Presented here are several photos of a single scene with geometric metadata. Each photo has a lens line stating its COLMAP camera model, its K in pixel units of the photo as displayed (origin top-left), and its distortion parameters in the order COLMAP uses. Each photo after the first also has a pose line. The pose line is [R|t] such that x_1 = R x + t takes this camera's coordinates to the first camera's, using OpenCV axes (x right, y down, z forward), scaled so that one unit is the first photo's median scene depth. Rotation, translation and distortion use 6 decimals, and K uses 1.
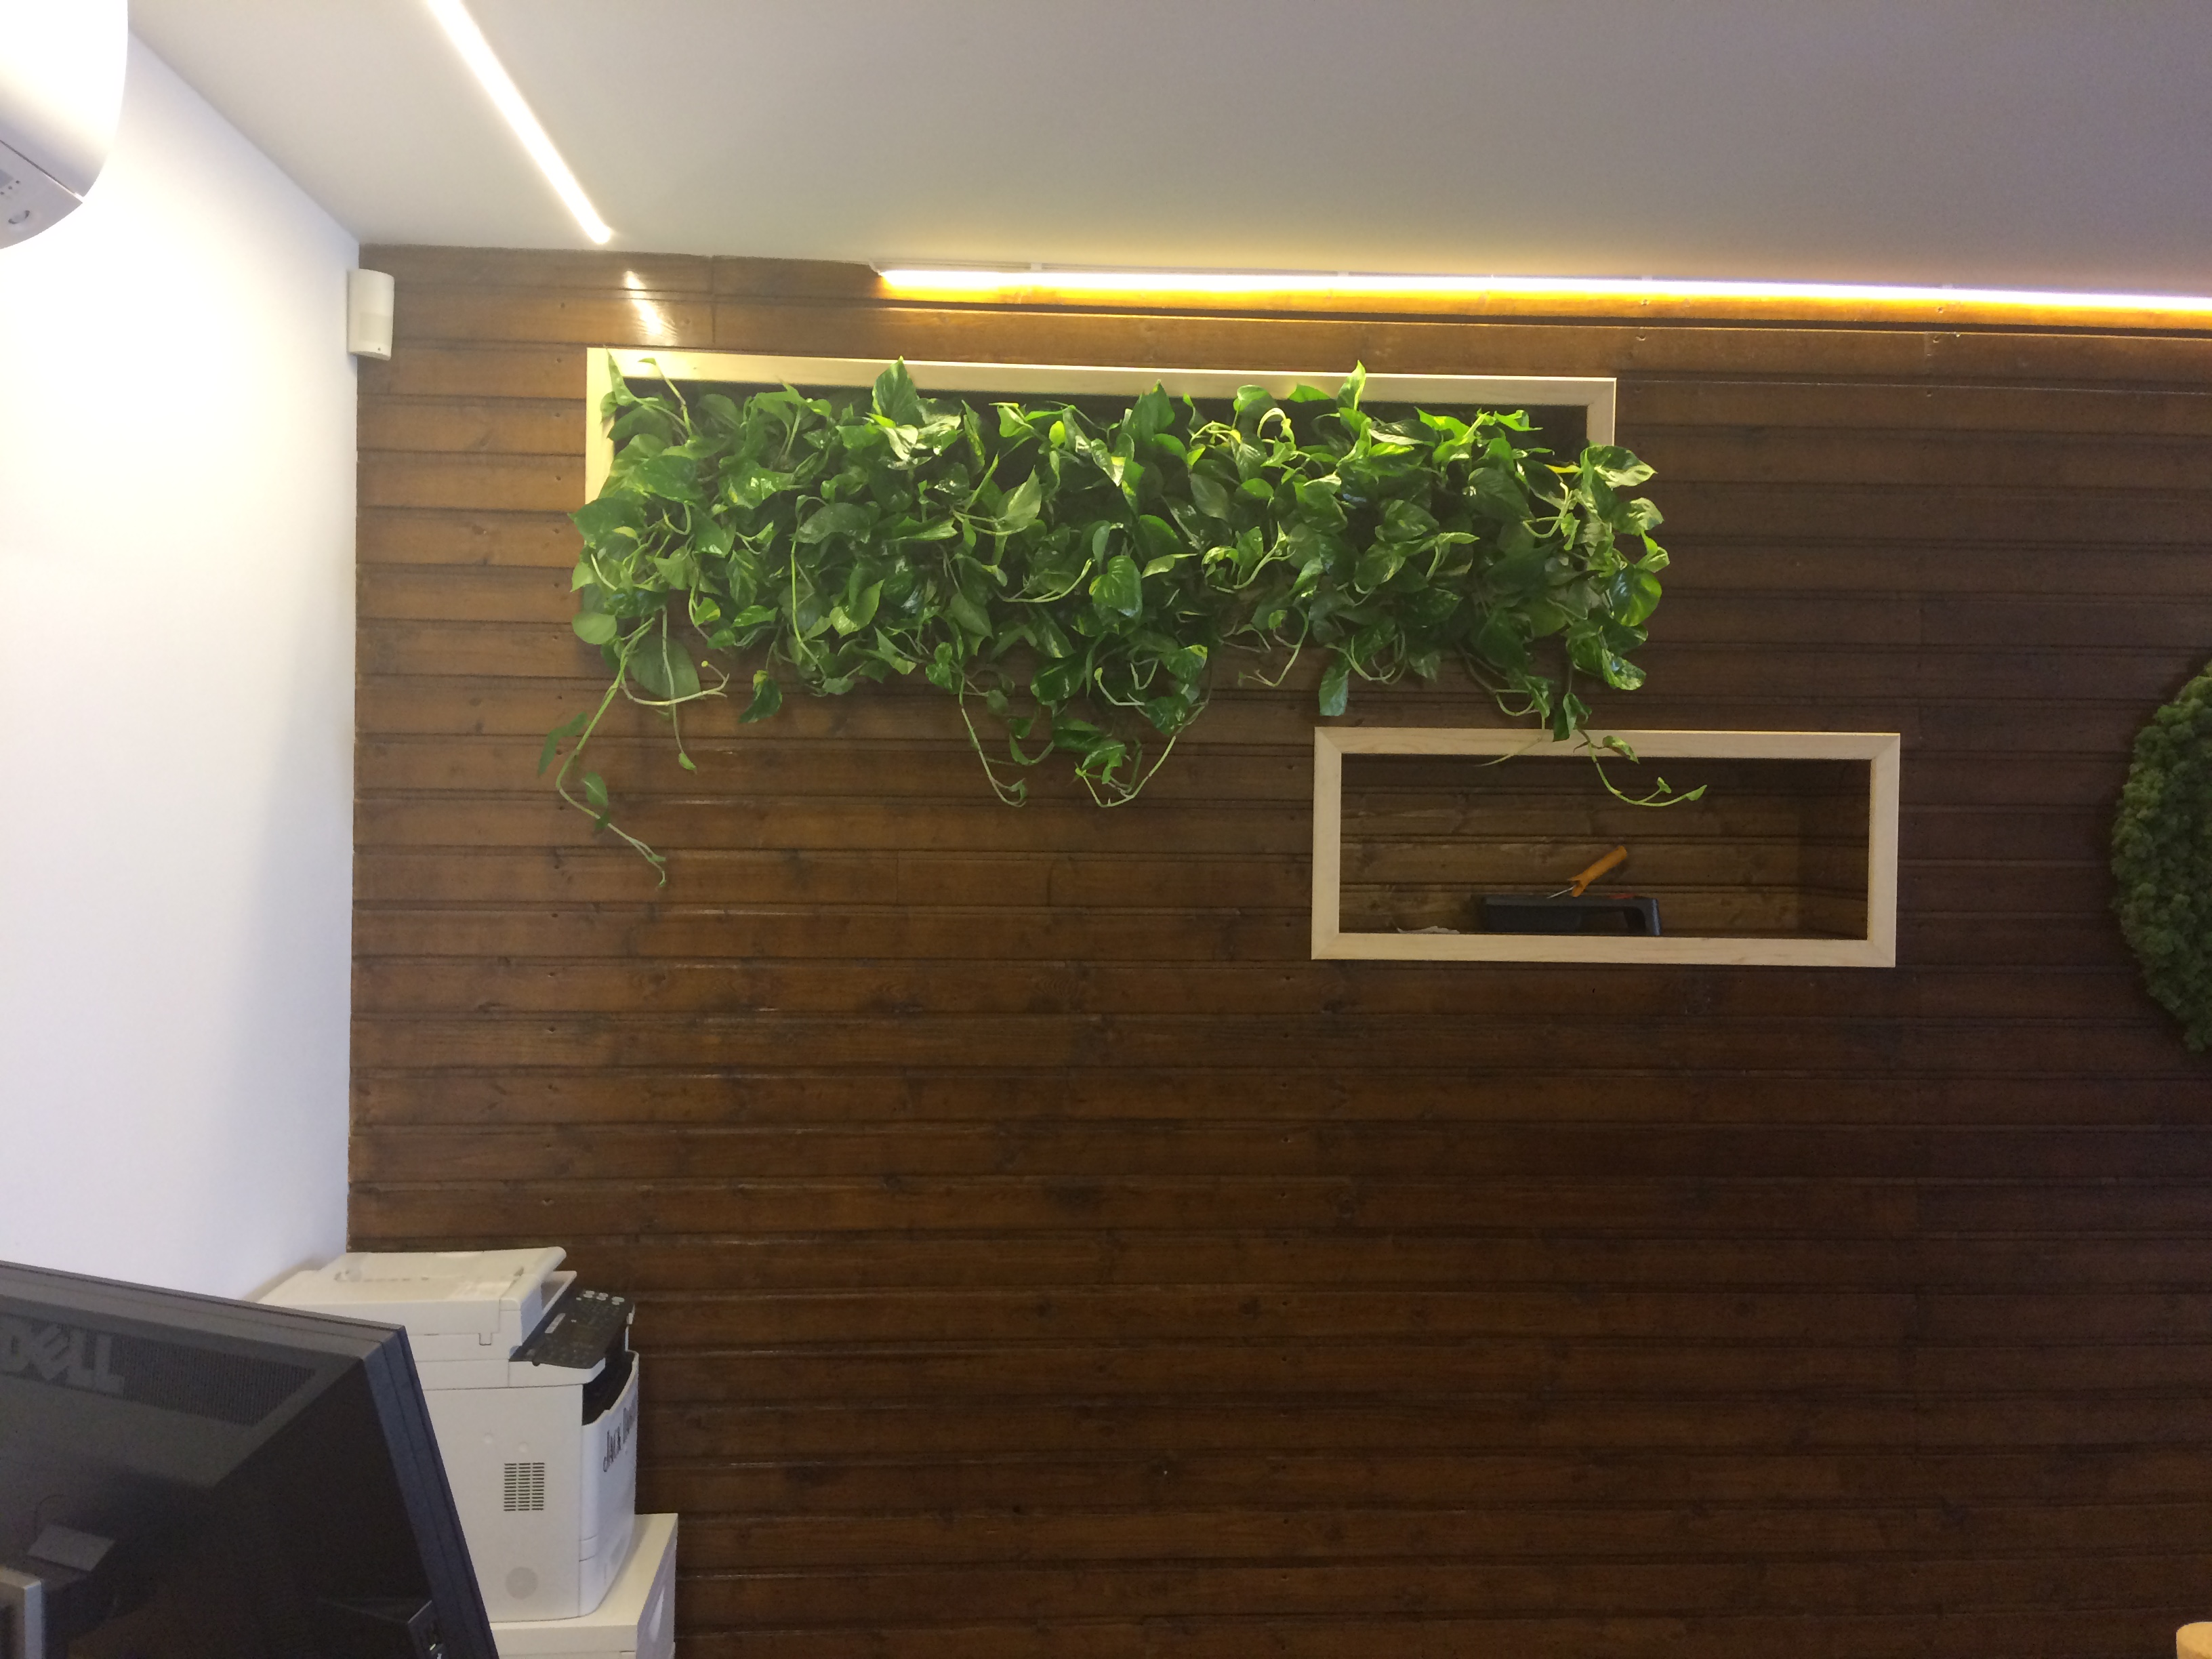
lens RADIAL K [[1890.2, 0, 1204.8], [0, 1890.2, 823.0], [0, 0, 1]] dist [0.091459, -0.034564]
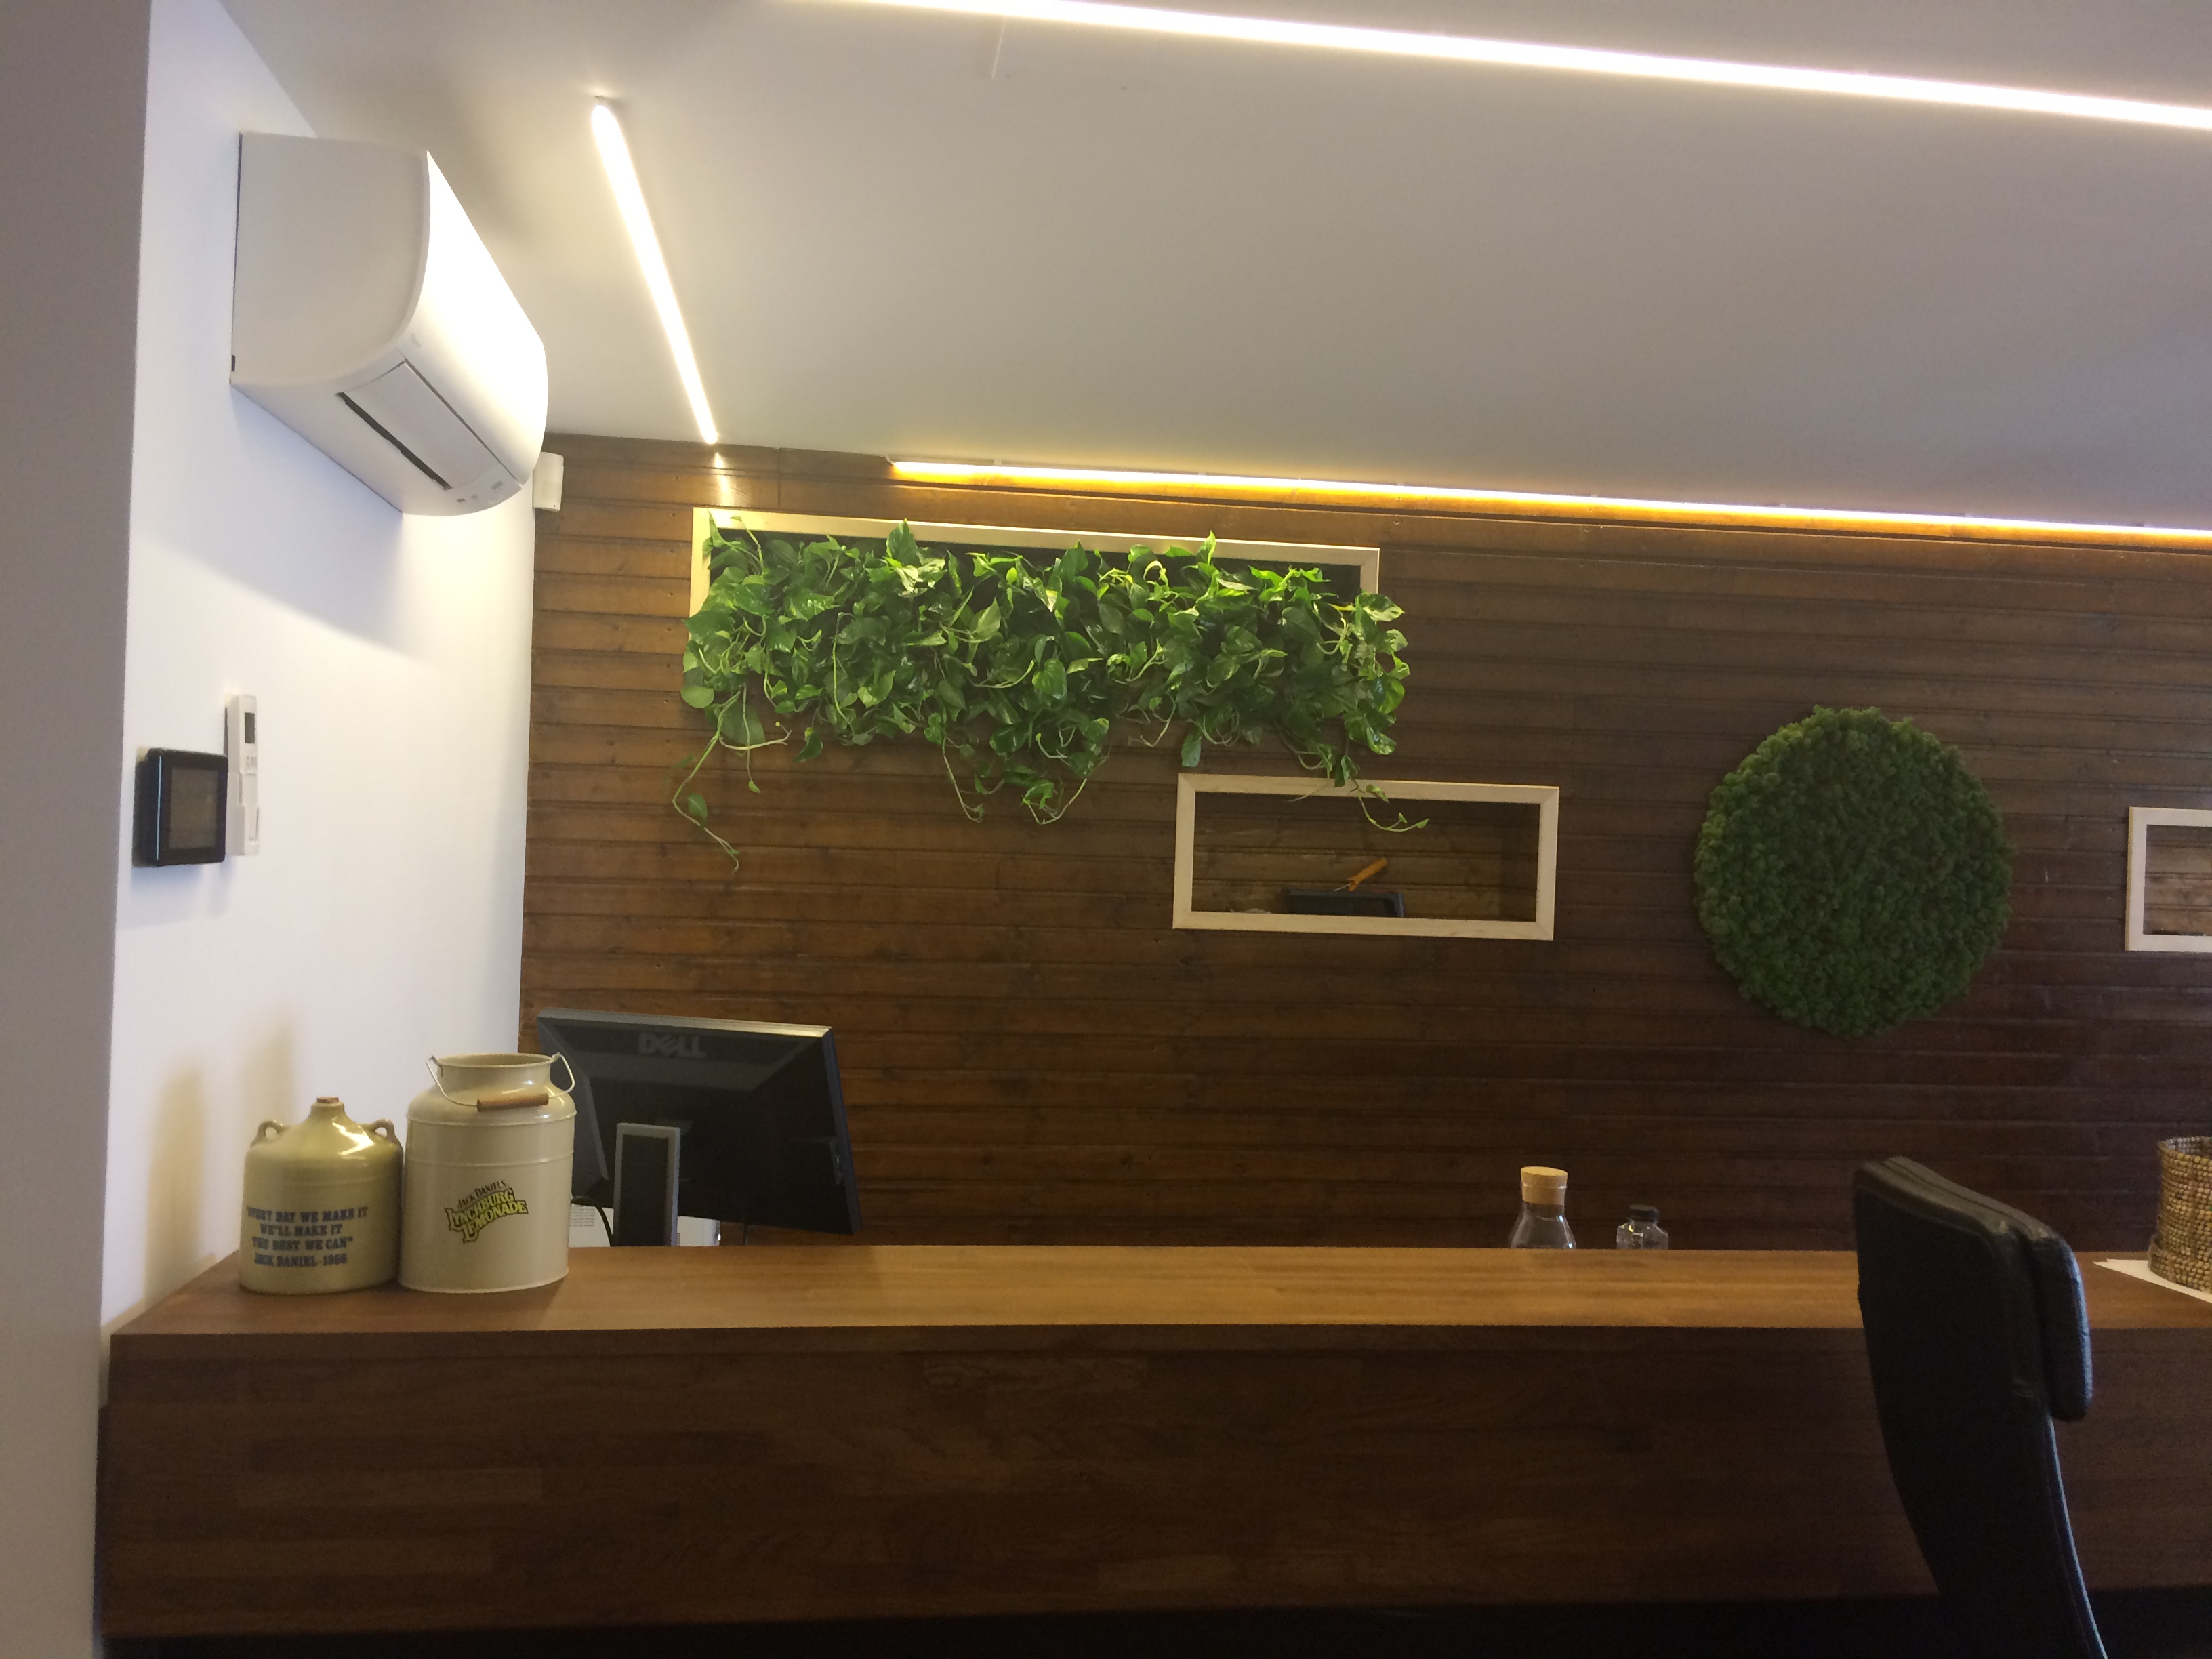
lens RADIAL K [[1890.2, 0, 1136.8], [0, 1890.2, 765.0], [0, 0, 1]] dist [0.091459, -0.034564]
pose [[0.998707, 0.023060, 0.045296, -0.042327], [-0.021396, 0.999091, -0.036875, -0.001104], [-0.046105, 0.035858, 0.998293, -0.494746]]
